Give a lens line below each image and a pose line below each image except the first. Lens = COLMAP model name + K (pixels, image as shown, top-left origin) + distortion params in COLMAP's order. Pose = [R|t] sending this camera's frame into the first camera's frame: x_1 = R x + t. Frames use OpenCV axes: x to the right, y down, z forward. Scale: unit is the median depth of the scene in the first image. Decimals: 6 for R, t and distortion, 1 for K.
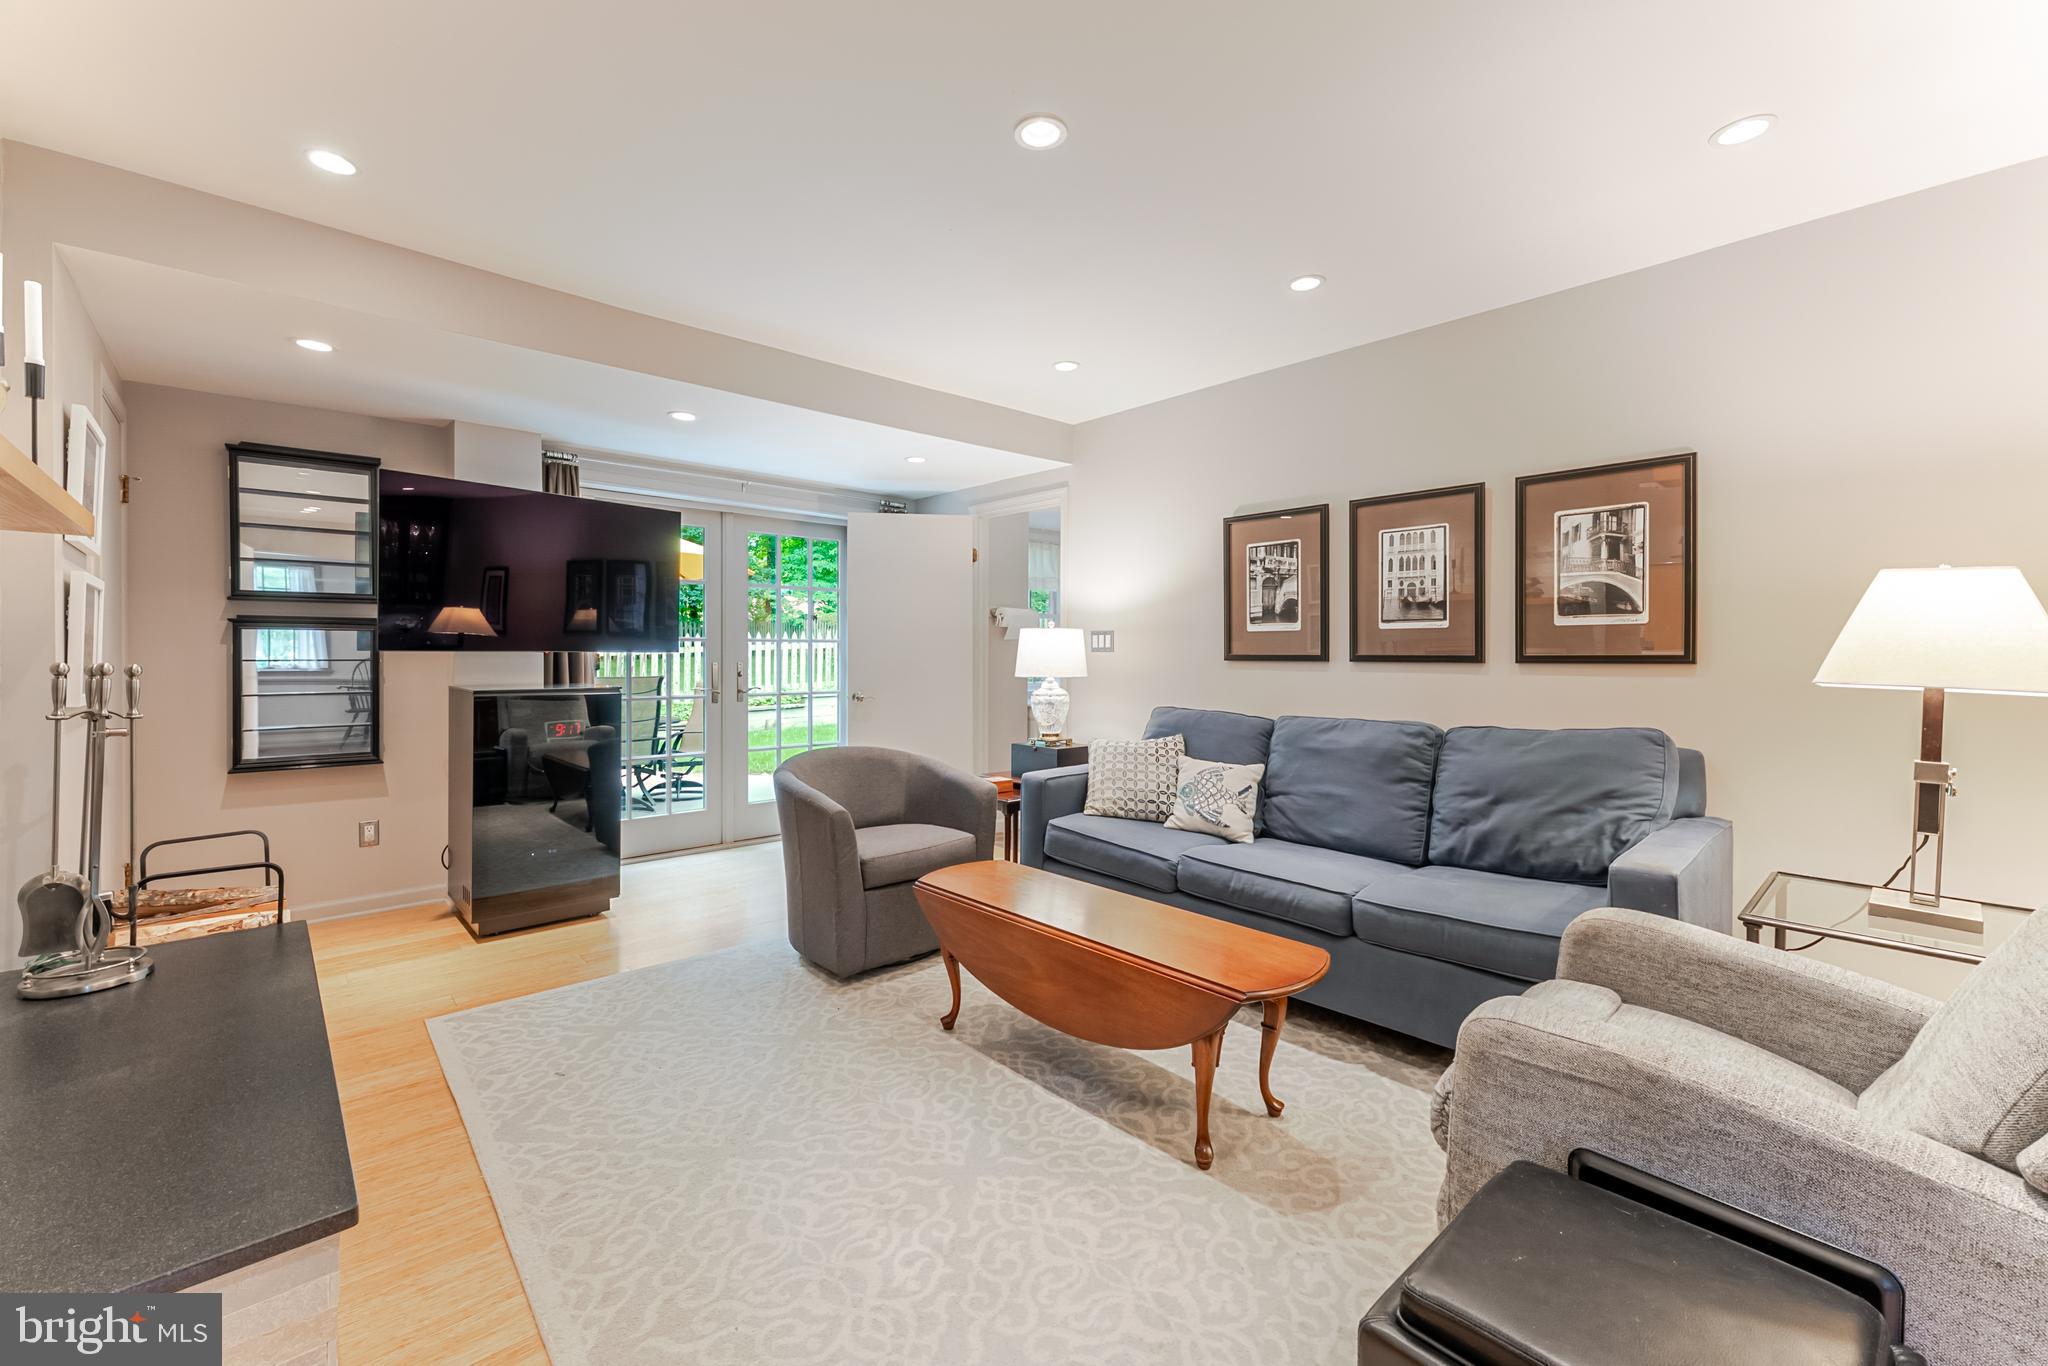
lens RADIAL K [[830.3, 0, 1020.4], [0, 830.3, 662.4], [0, 0, 1]] dist [-0.001128, -0.000020]
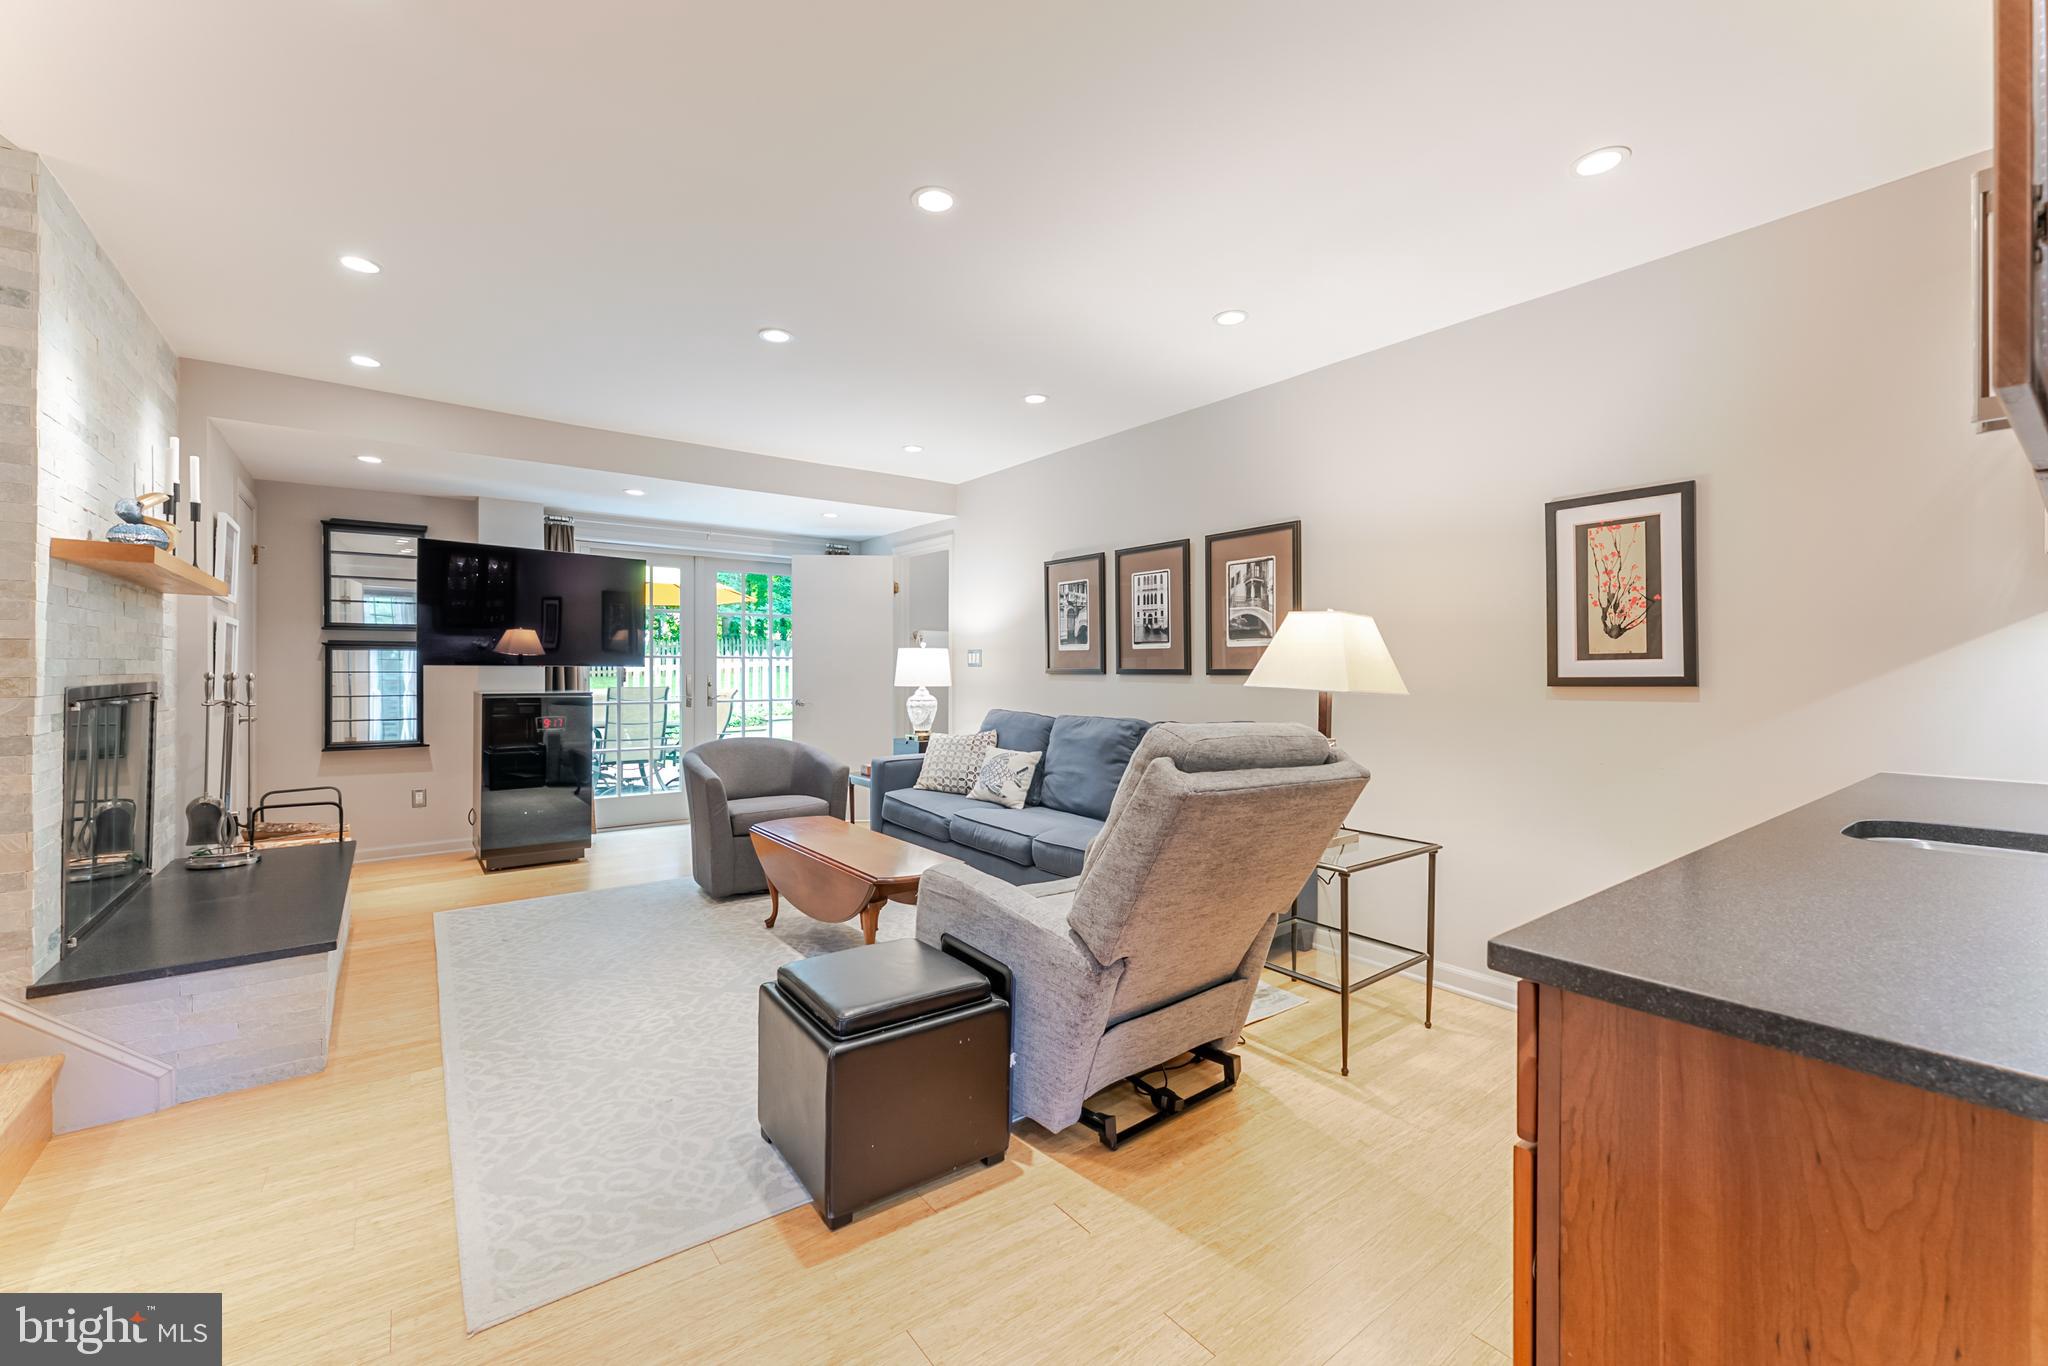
lens RADIAL K [[830.3, 0, 1028.3], [0, 830.3, 676.1], [0, 0, 1]] dist [-0.001128, -0.000020]
pose [[0.995844, 0.001672, -0.091065, 0.406148], [-0.001912, 0.999995, -0.002547, 0.006236], [0.091060, 0.002710, 0.995842, -0.328231]]
